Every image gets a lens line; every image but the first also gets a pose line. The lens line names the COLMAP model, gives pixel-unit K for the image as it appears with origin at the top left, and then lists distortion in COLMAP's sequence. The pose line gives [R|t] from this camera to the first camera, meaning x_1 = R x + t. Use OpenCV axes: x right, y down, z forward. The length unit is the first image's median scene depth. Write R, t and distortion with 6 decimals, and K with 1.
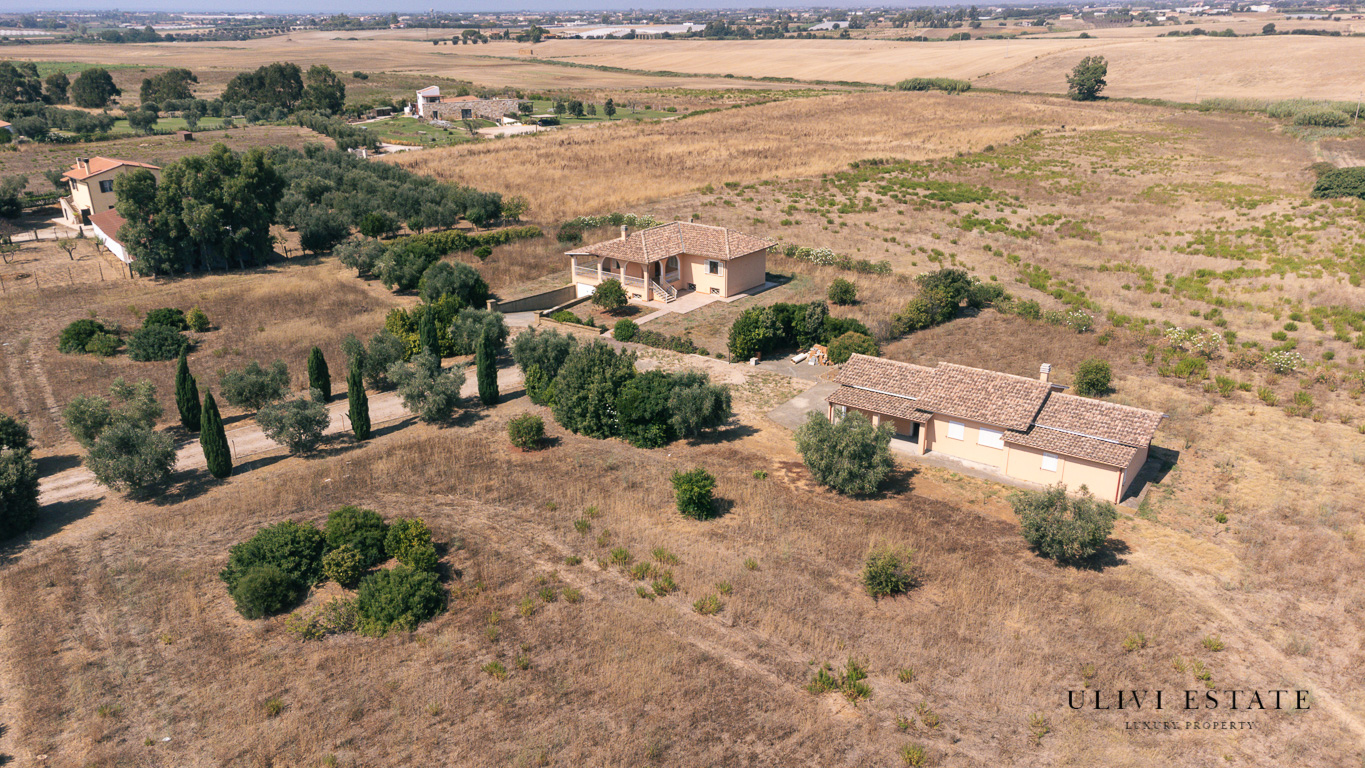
lens RADIAL K [[1004.4, 0, 682.5], [0, 1004.4, 384.0], [0, 0, 1]] dist [0.031890, 0.000031]
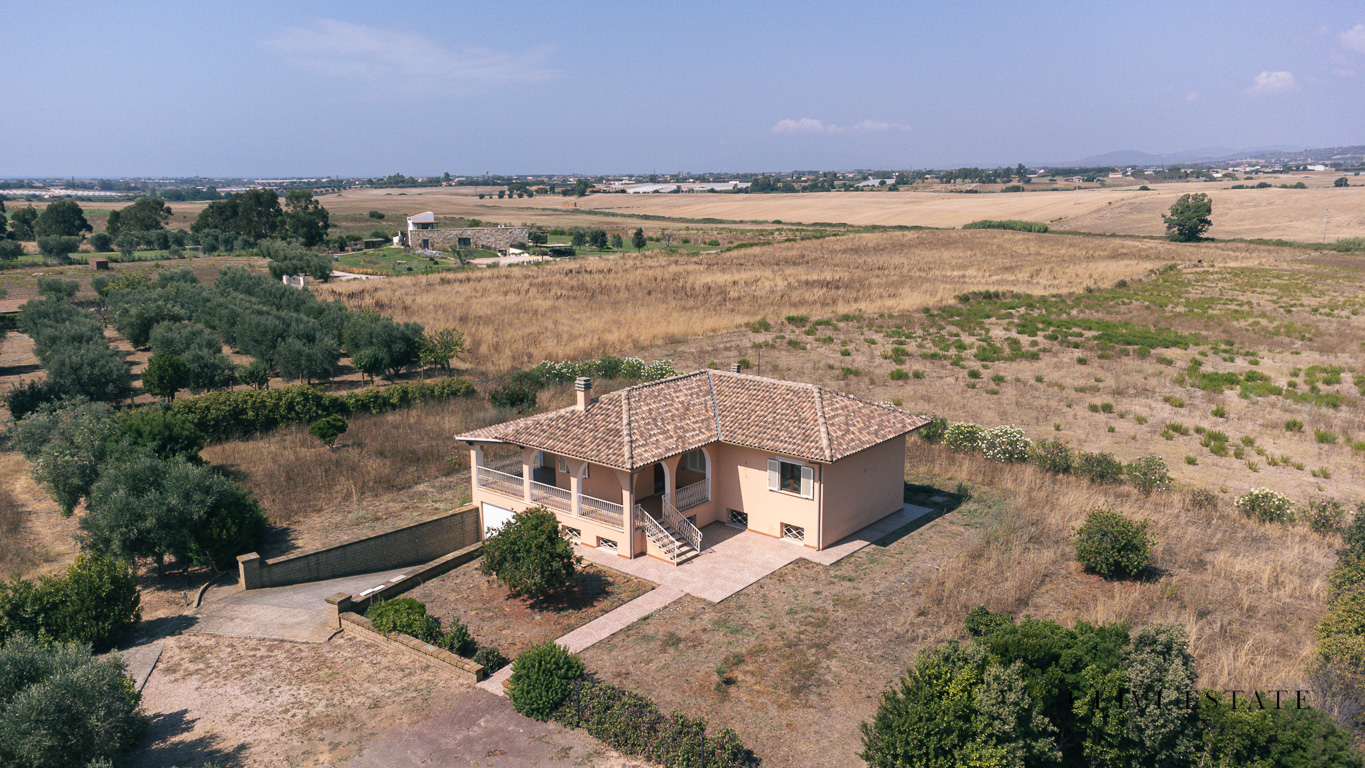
lens RADIAL K [[1004.4, 0, 682.5], [0, 1004.4, 384.0], [0, 0, 1]] dist [0.031890, 0.000031]
pose [[0.998999, 0.008112, -0.043999, 0.001874], [-0.014612, 0.988656, -0.149484, -0.040988], [0.042287, 0.149977, 0.987785, 0.258736]]
